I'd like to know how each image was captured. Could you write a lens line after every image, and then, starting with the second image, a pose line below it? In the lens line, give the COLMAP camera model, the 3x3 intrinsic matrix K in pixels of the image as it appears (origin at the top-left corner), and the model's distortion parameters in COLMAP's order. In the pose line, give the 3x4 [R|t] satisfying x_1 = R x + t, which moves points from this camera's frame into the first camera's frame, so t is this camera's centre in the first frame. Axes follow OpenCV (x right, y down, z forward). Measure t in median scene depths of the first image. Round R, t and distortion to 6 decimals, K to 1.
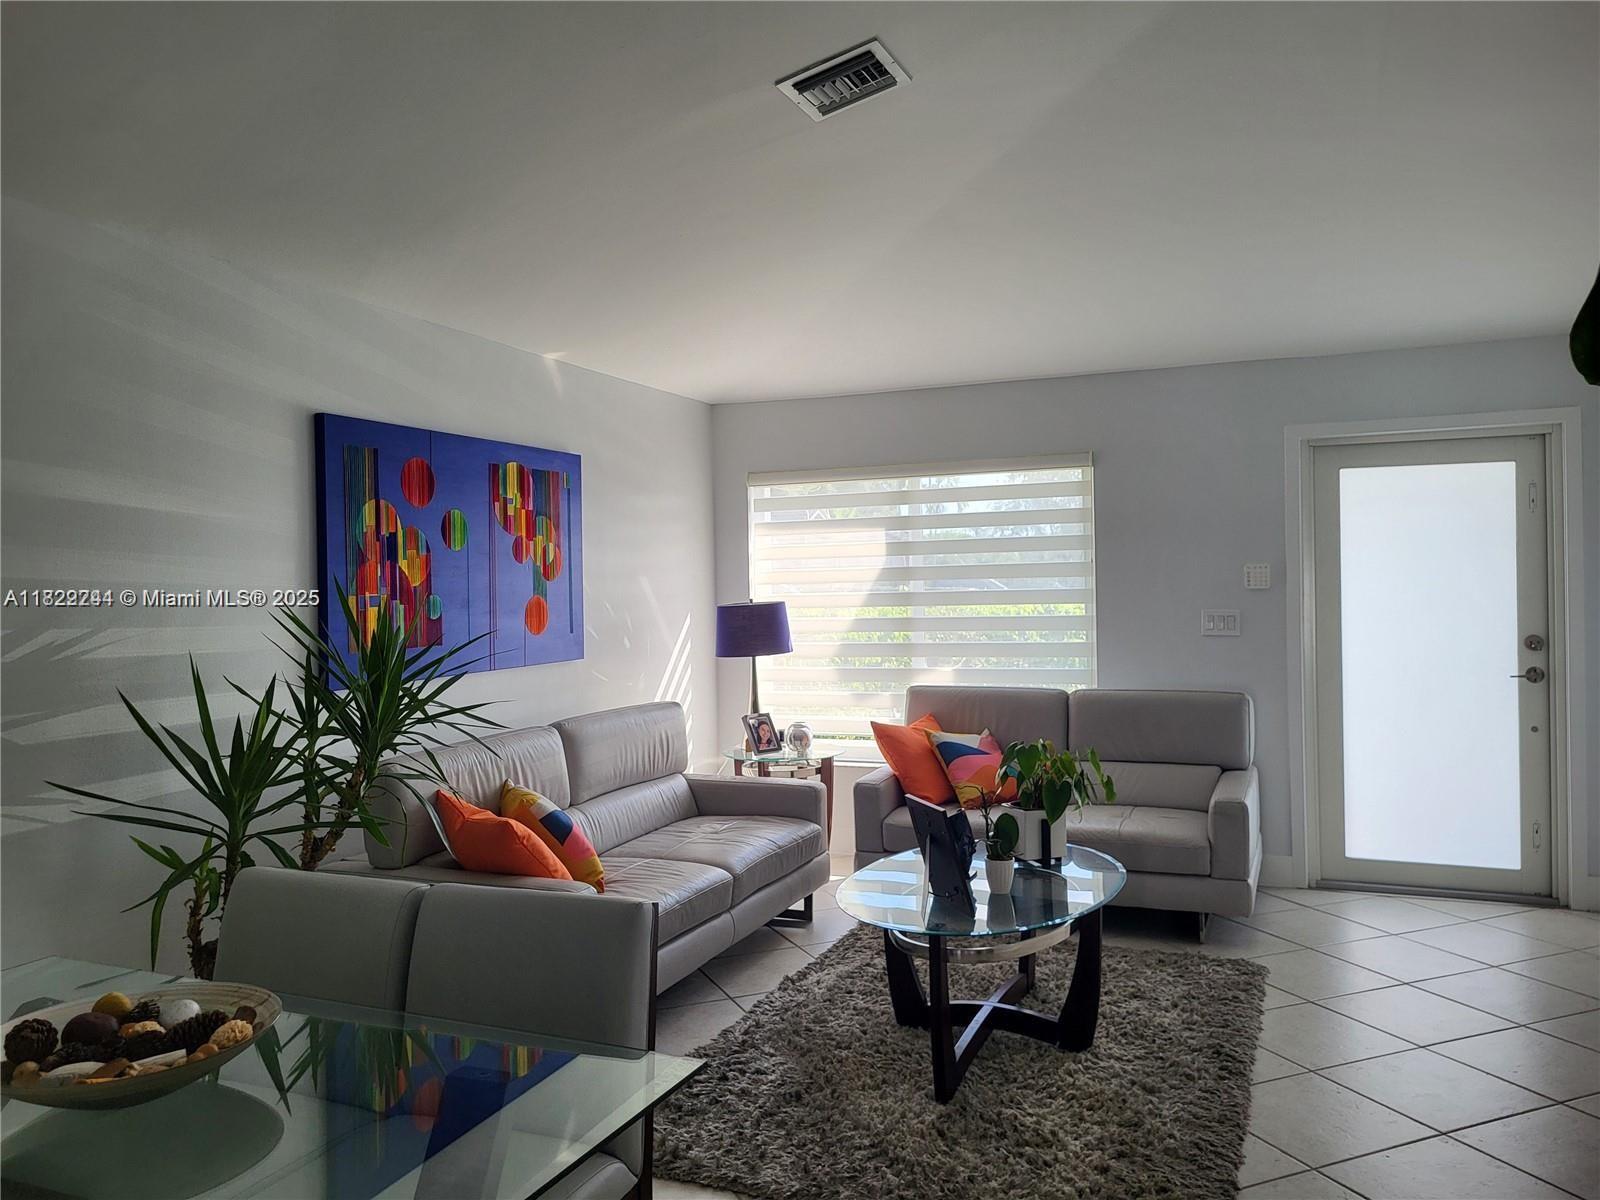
lens RADIAL K [[1204.1, 0, 800.0], [0, 1204.1, 600.0], [0, 0, 1]] dist [0.004783, -0.002989]
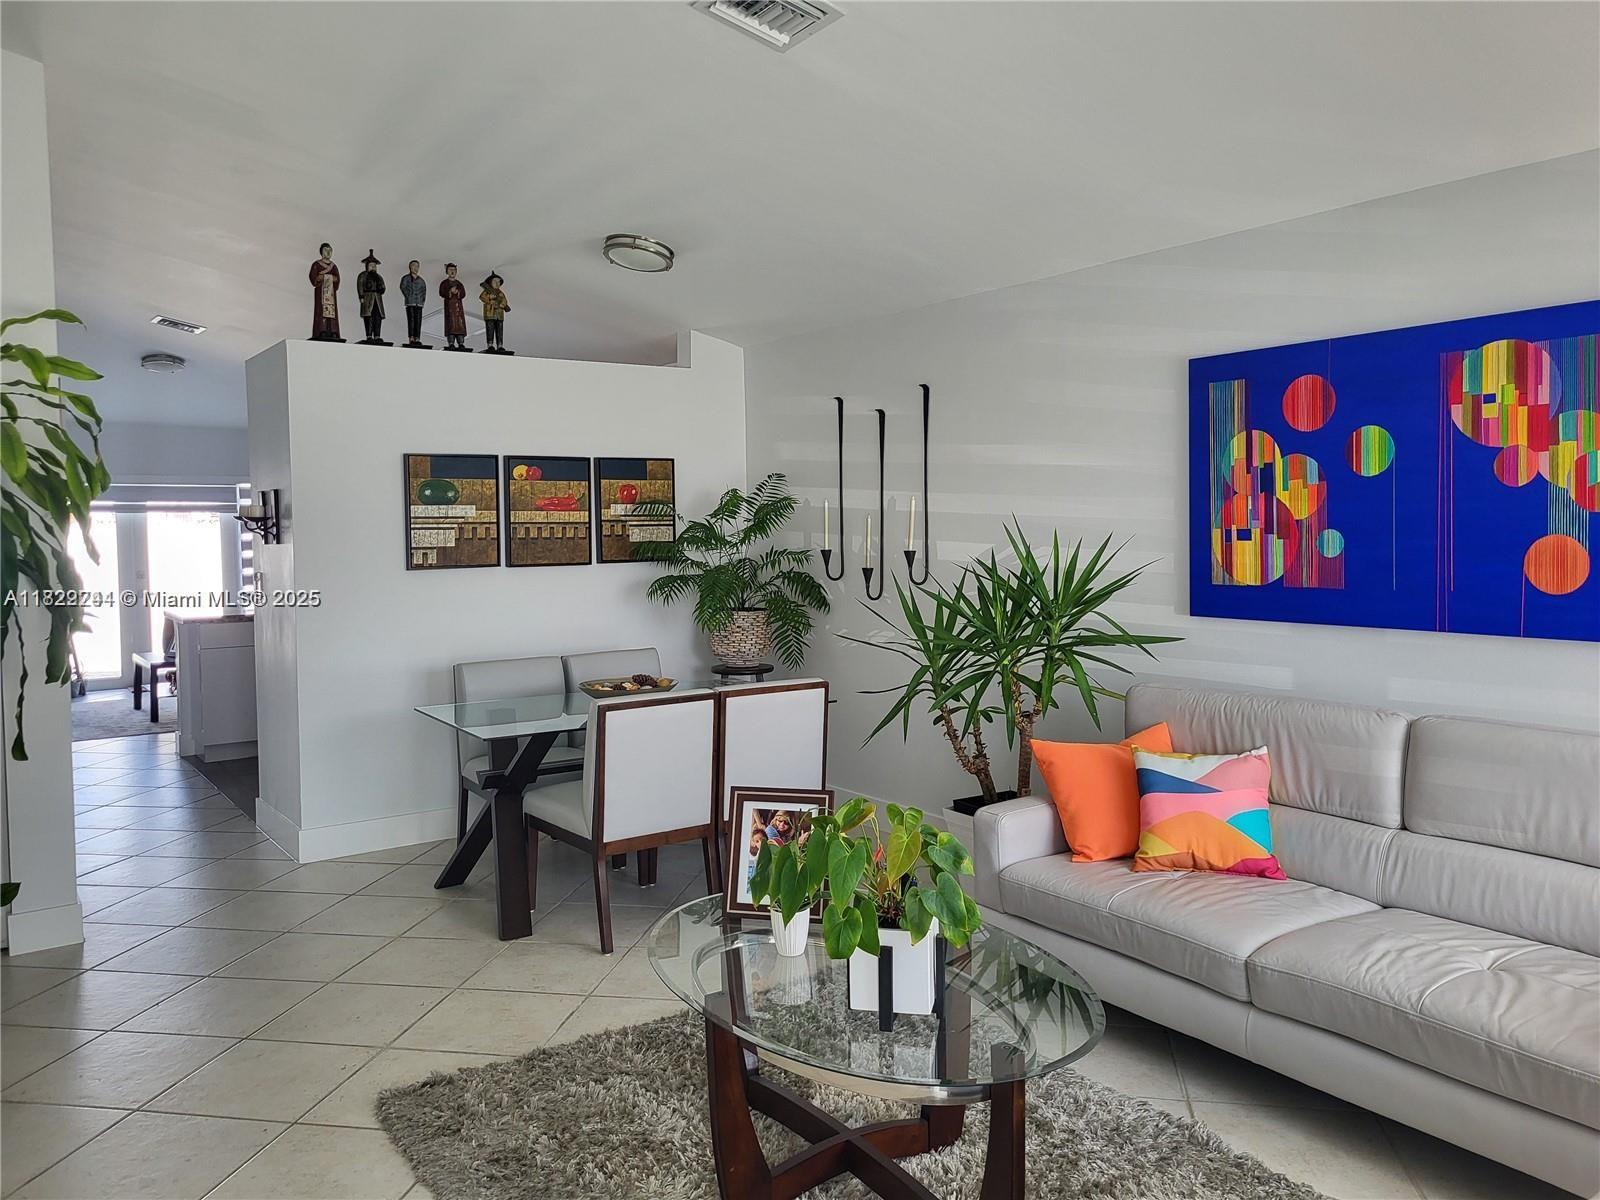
lens RADIAL K [[1204.1, 0, 800.0], [0, 1204.1, 600.0], [0, 0, 1]] dist [0.004783, -0.002989]
pose [[-0.540353, 0.078239, -0.837793, 0.780928], [0.007679, 0.996085, 0.088069, -0.041048], [0.841403, 0.041155, -0.538838, 1.420581]]
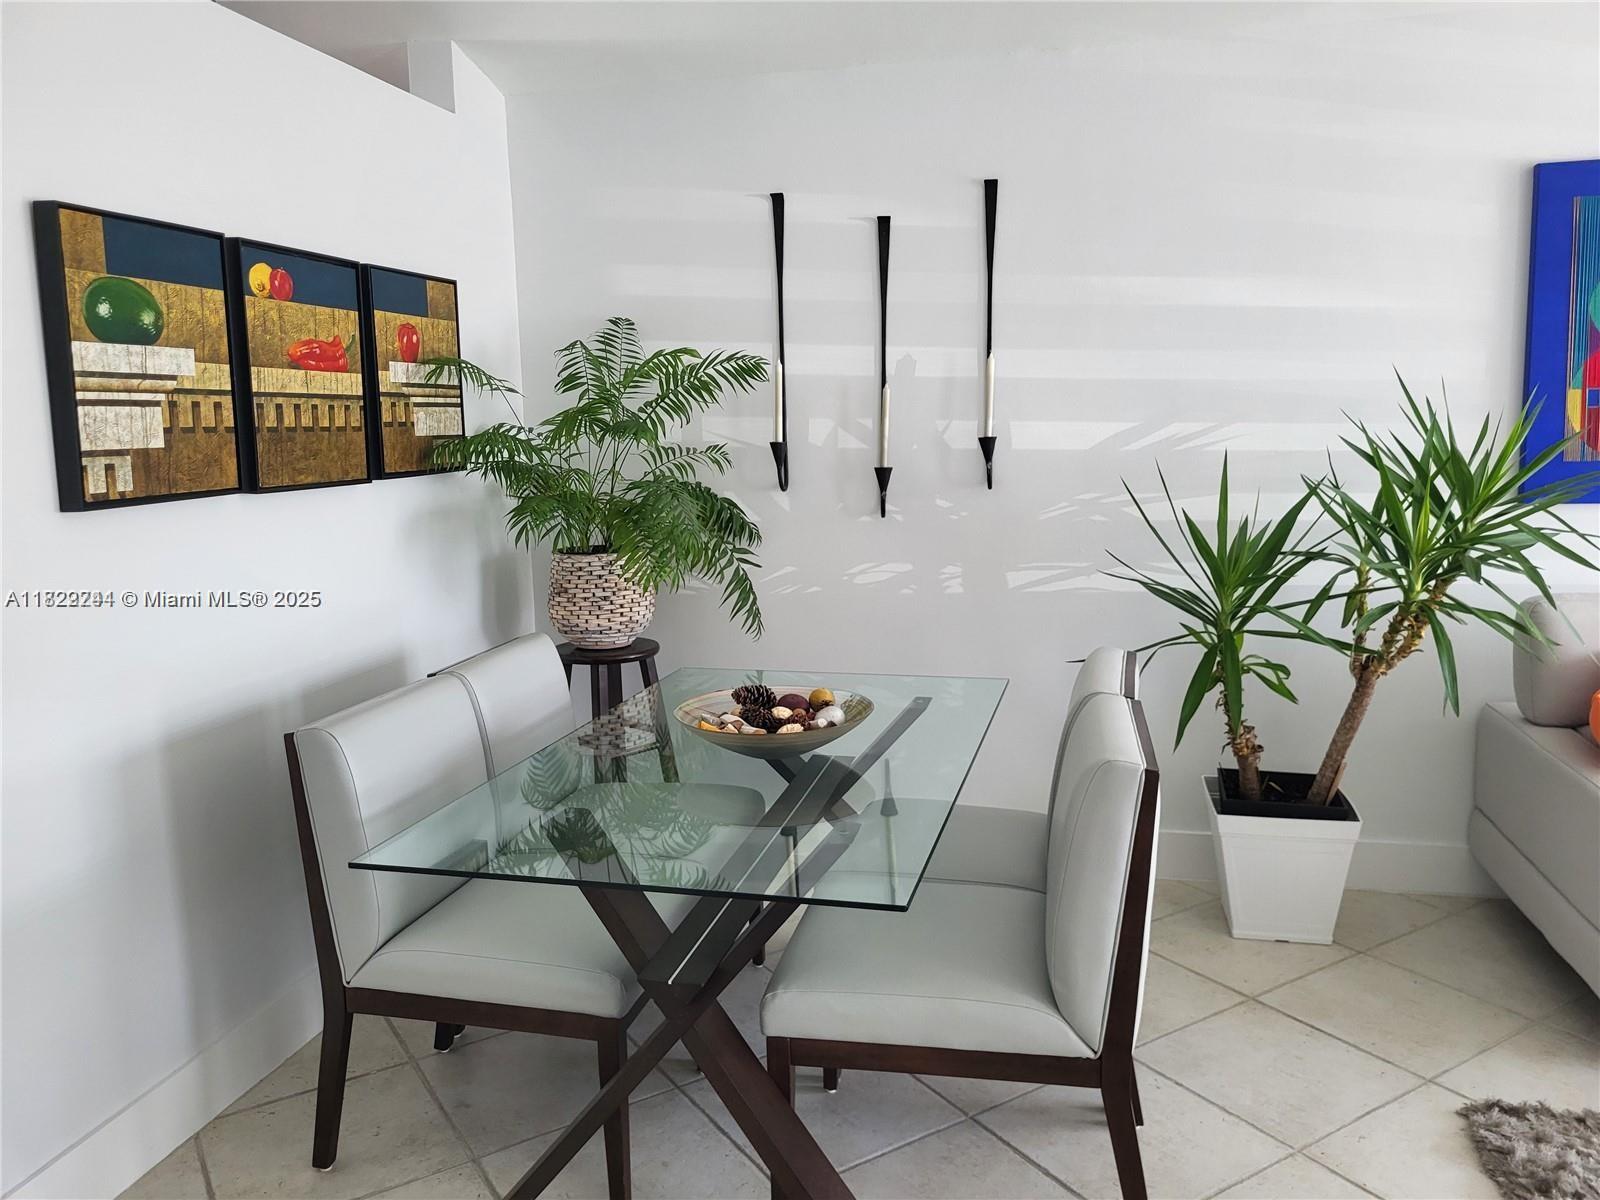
lens RADIAL K [[1204.1, 0, 800.0], [0, 1204.1, 600.0], [0, 0, 1]] dist [0.004783, -0.002989]
pose [[0.166142, 0.162141, -0.972680, 0.393950], [0.003340, 0.986291, 0.164980, 0.000011], [0.986096, -0.030658, 0.163323, 0.397437]]
